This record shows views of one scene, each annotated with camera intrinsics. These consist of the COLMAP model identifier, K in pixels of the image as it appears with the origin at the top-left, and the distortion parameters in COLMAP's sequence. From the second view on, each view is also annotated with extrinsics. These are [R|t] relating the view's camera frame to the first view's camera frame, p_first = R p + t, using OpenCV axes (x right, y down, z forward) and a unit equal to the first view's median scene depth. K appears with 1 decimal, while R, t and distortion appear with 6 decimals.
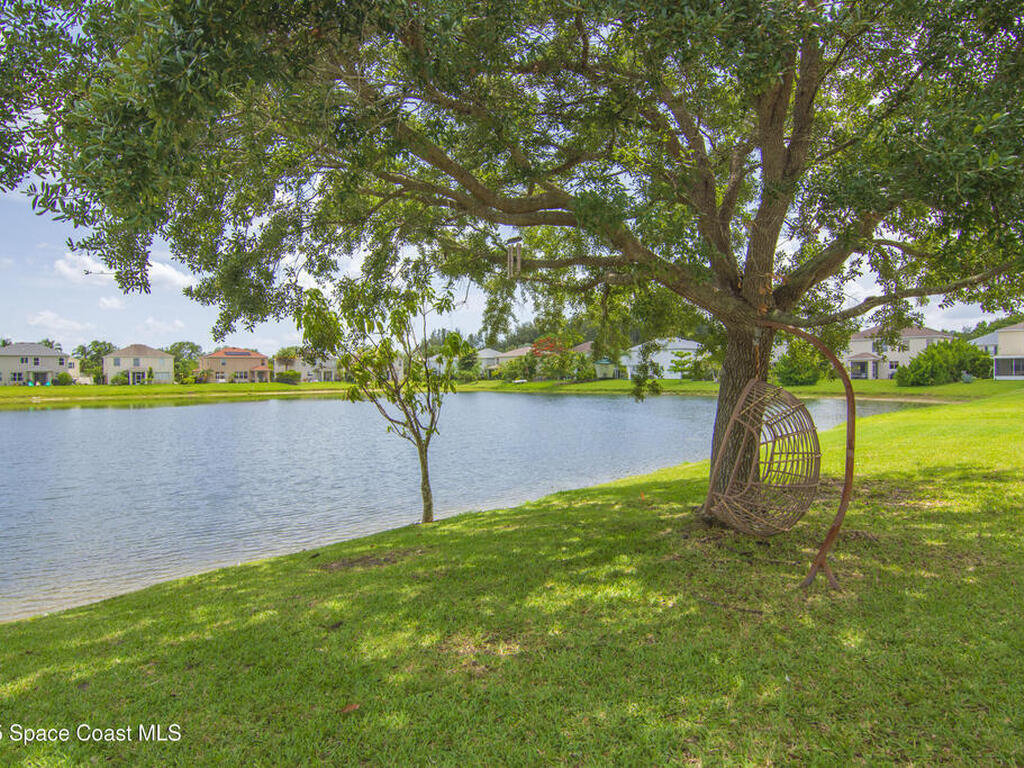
lens RADIAL K [[560.6, 0, 502.9], [0, 560.6, 411.7], [0, 0, 1]] dist [0.001494, -0.013896]
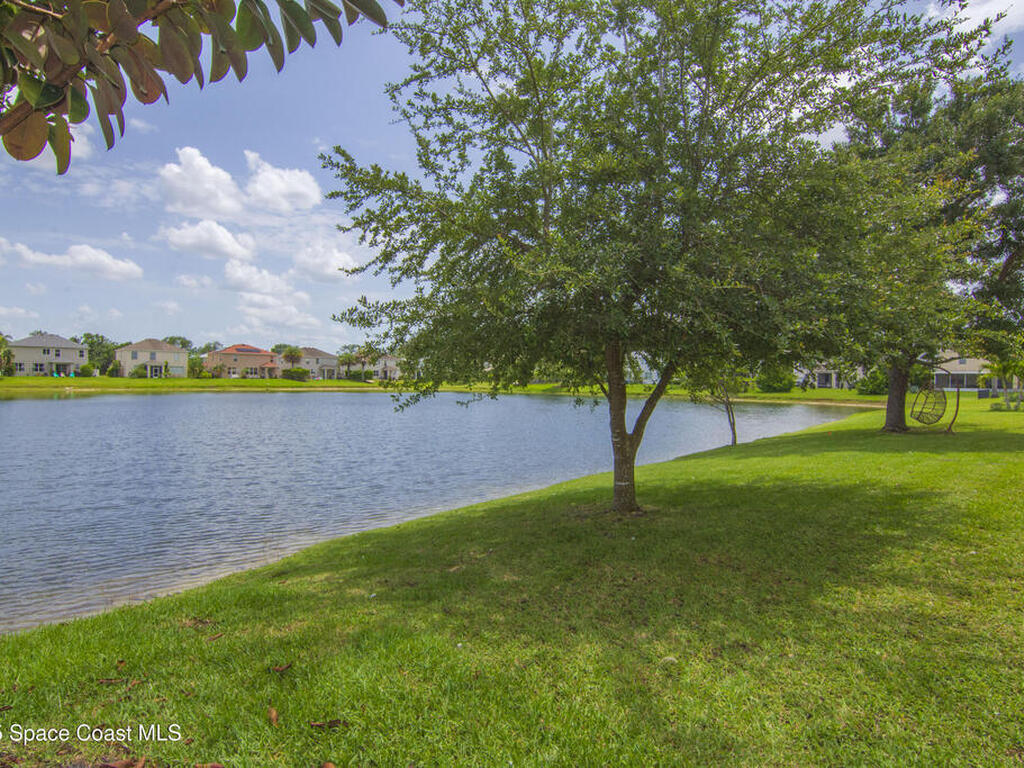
lens RADIAL K [[560.6, 0, 506.3], [0, 560.6, 435.5], [0, 0, 1]] dist [0.001494, -0.013896]
pose [[0.996200, 0.015112, 0.085778, -0.095016], [-0.018338, 0.999149, 0.036950, 0.007773], [-0.085147, -0.038383, 0.995629, -0.086036]]
